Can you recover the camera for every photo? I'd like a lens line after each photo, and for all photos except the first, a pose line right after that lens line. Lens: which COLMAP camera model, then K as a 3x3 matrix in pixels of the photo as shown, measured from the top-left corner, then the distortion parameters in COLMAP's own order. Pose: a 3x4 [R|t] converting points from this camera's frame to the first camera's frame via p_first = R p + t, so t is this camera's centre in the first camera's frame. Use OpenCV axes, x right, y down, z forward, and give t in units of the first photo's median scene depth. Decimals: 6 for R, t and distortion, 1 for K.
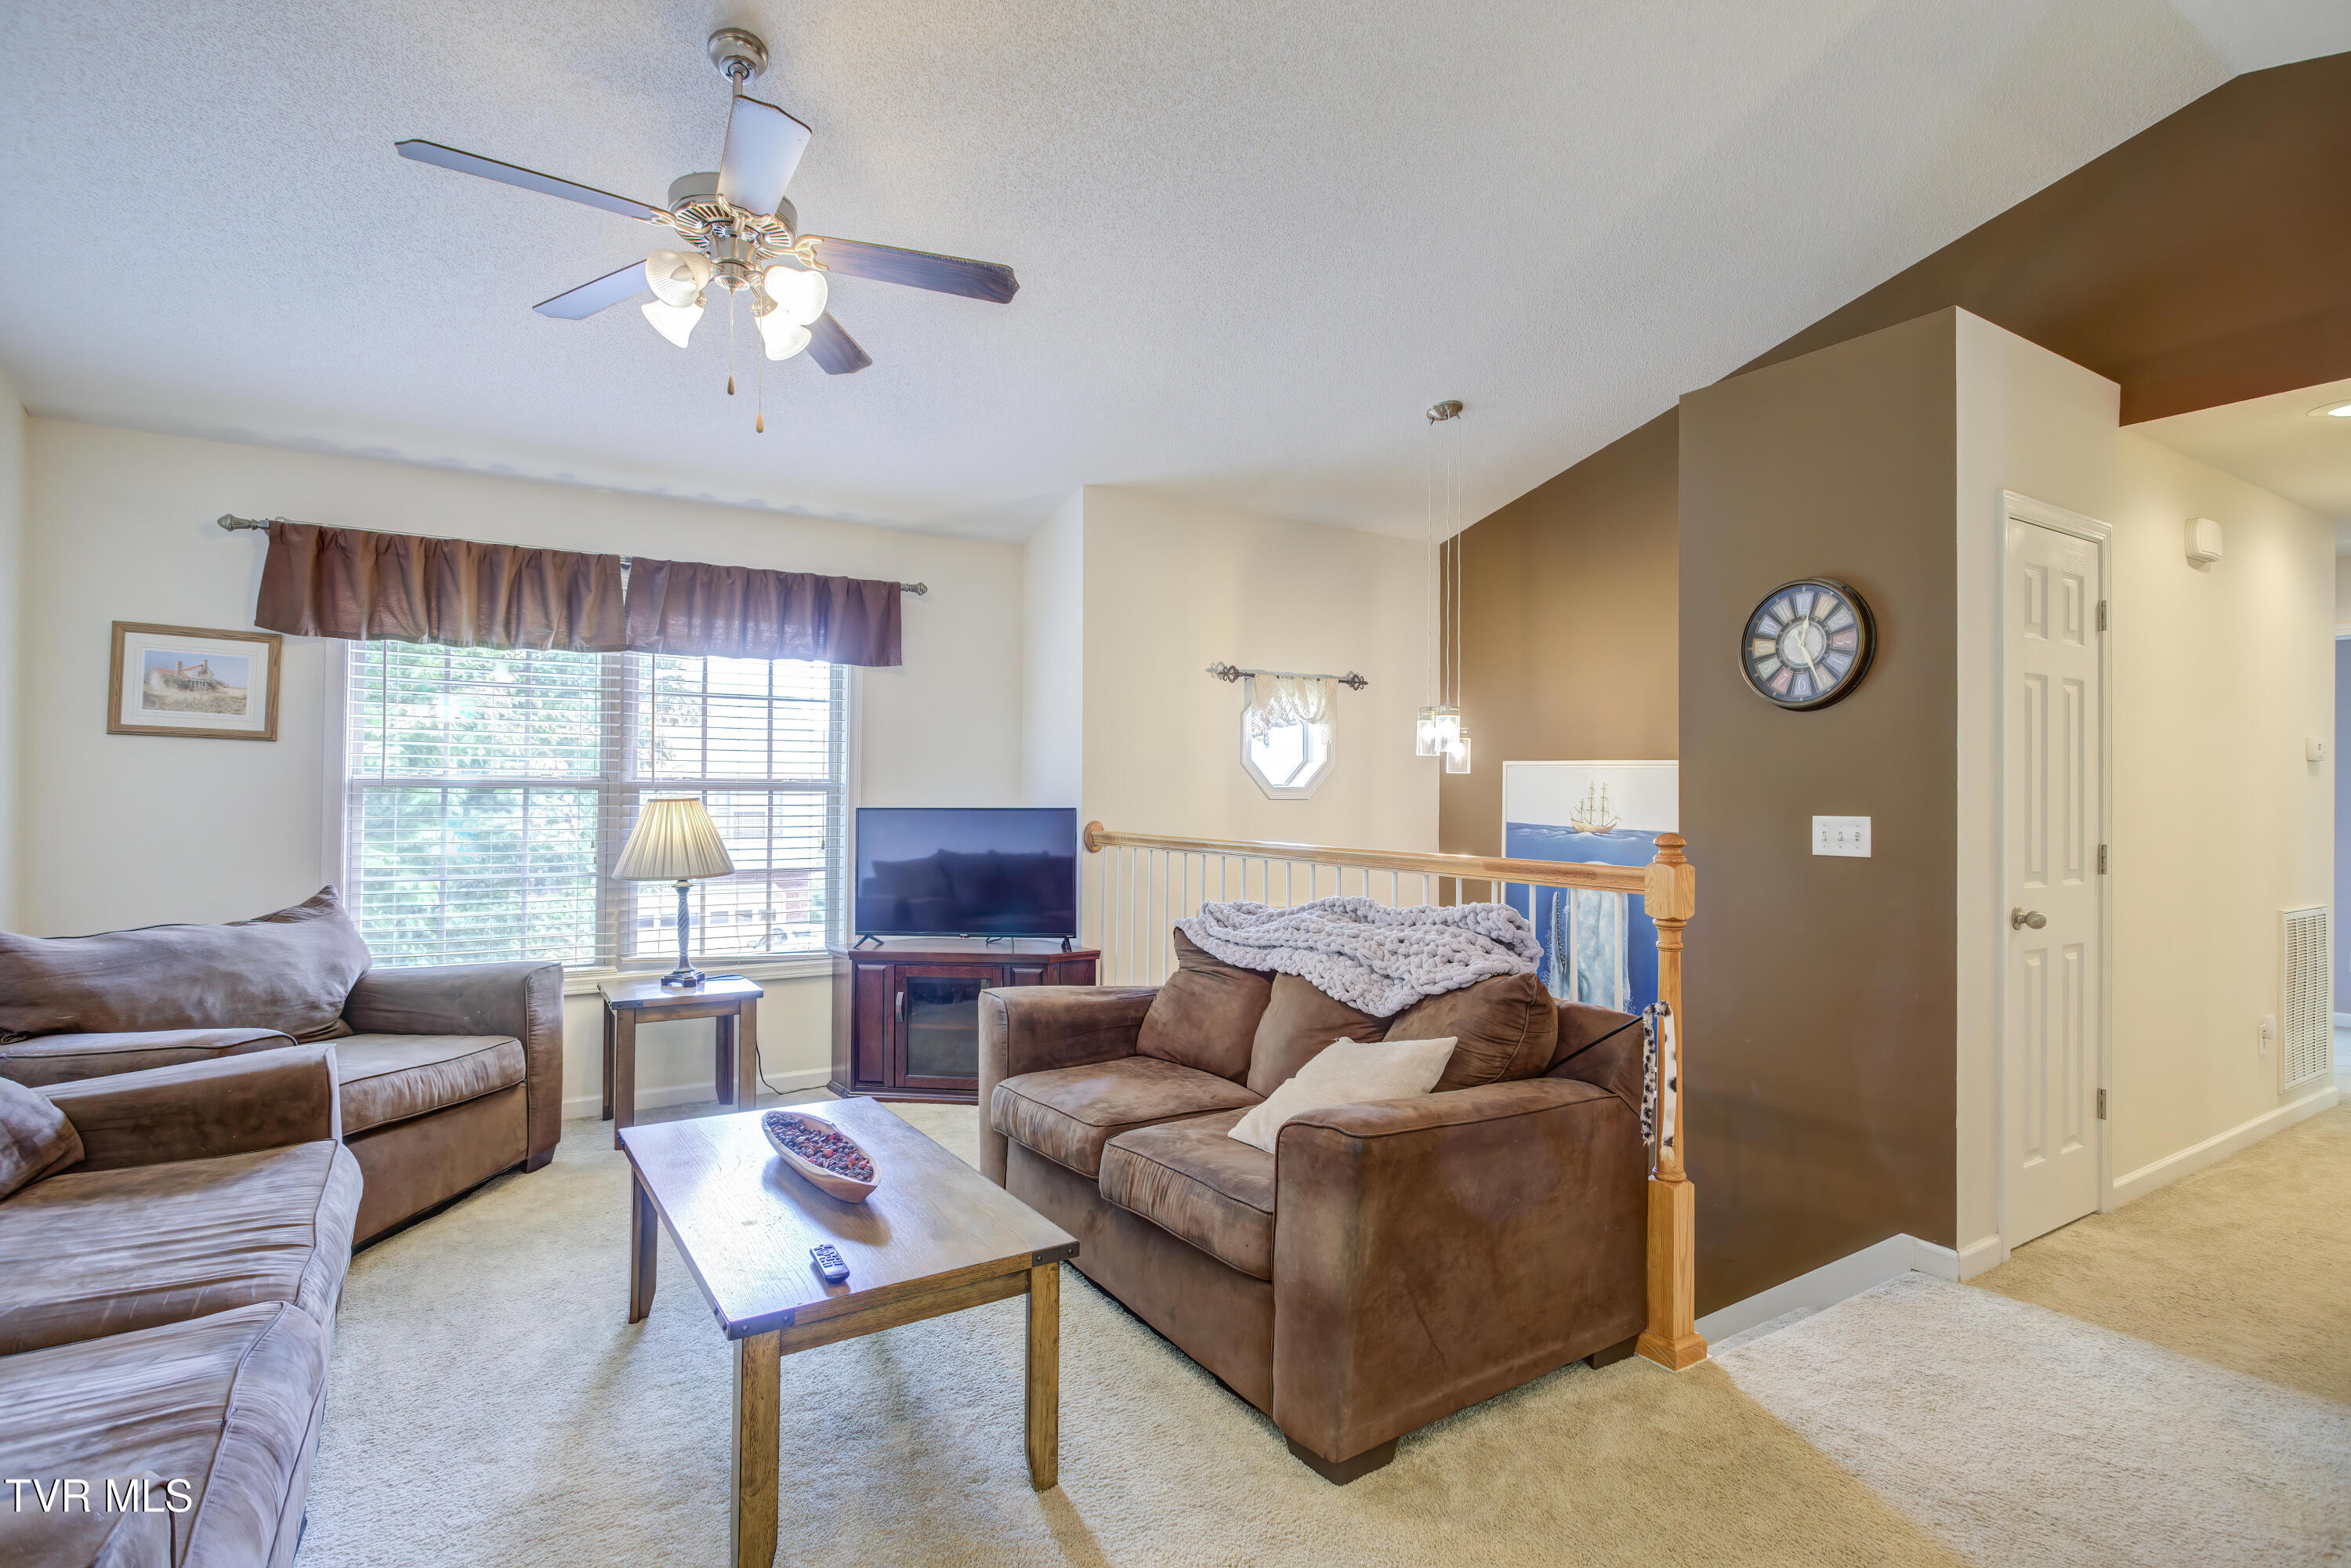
lens RADIAL K [[1141.1, 0, 1177.7], [0, 1141.1, 780.9], [0, 0, 1]] dist [-0.001129, 0.001766]
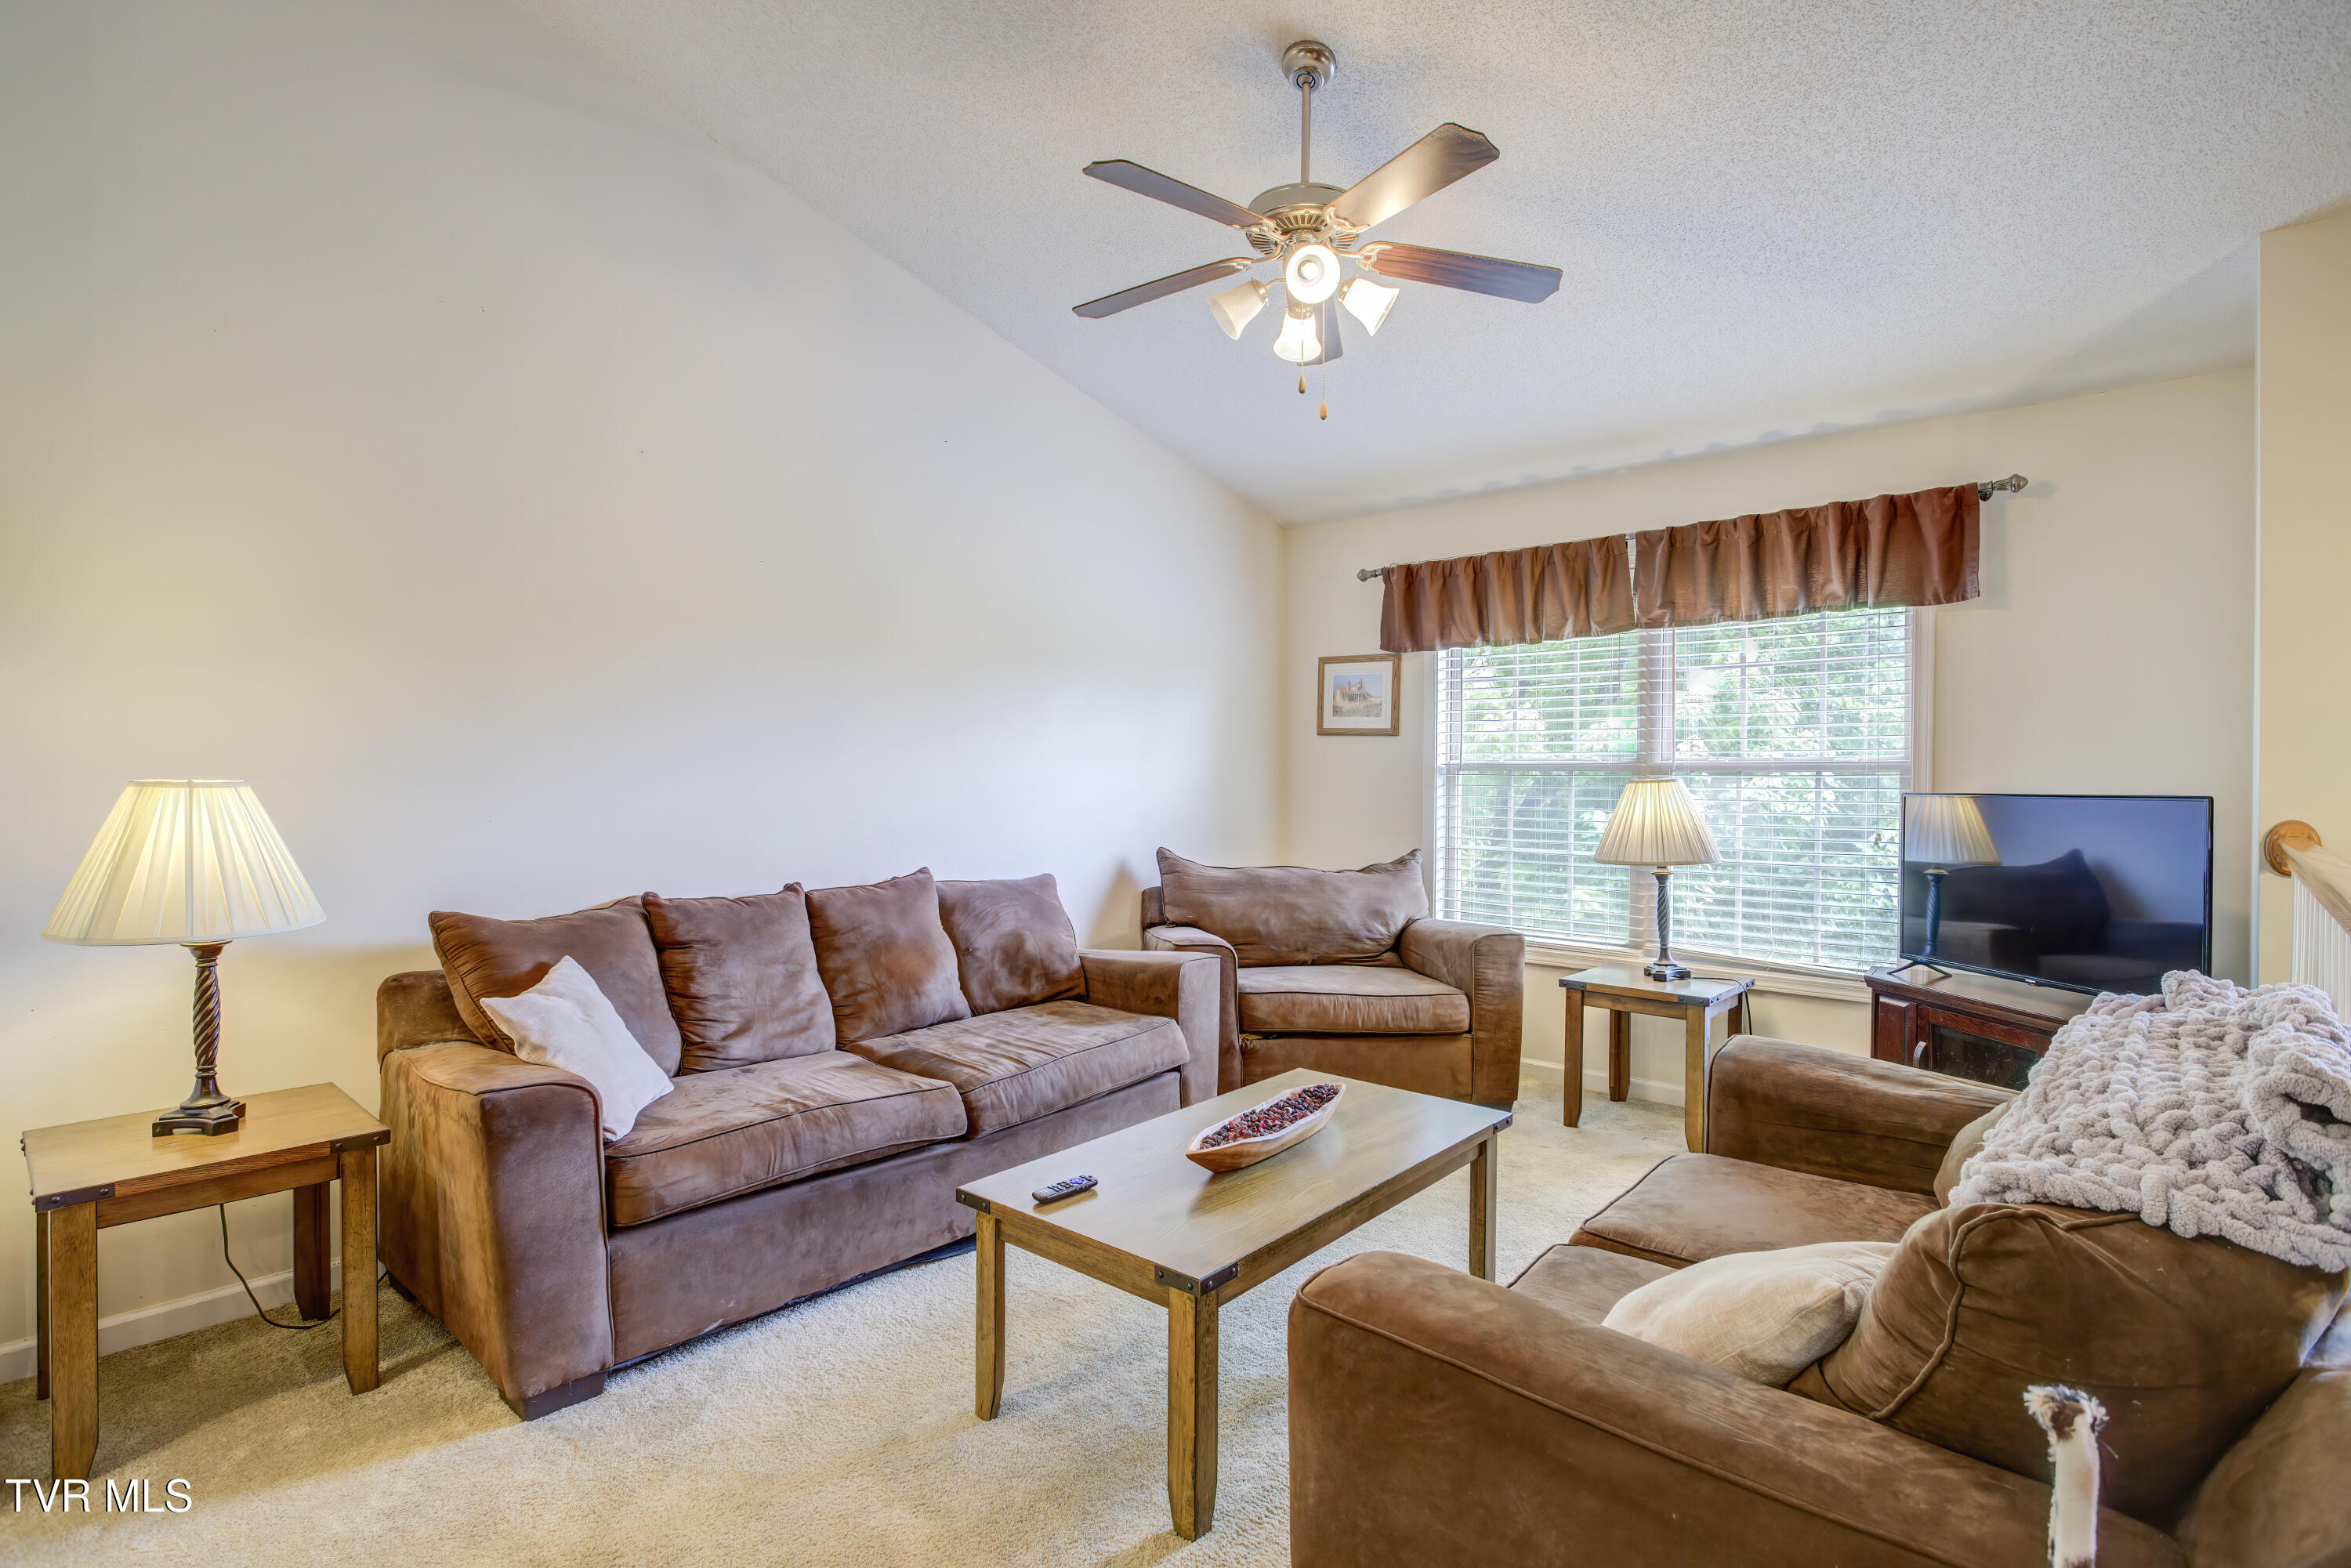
lens RADIAL K [[1151.5, 0, 1164.9], [0, 1151.5, 784.3], [0, 0, 1]] dist [-0.004306, -0.000445]
pose [[0.273394, 0.005054, -0.961889, 0.403350], [0.012501, 0.999883, 0.008807, 0.005830], [0.961821, -0.014432, 0.273299, 0.384846]]
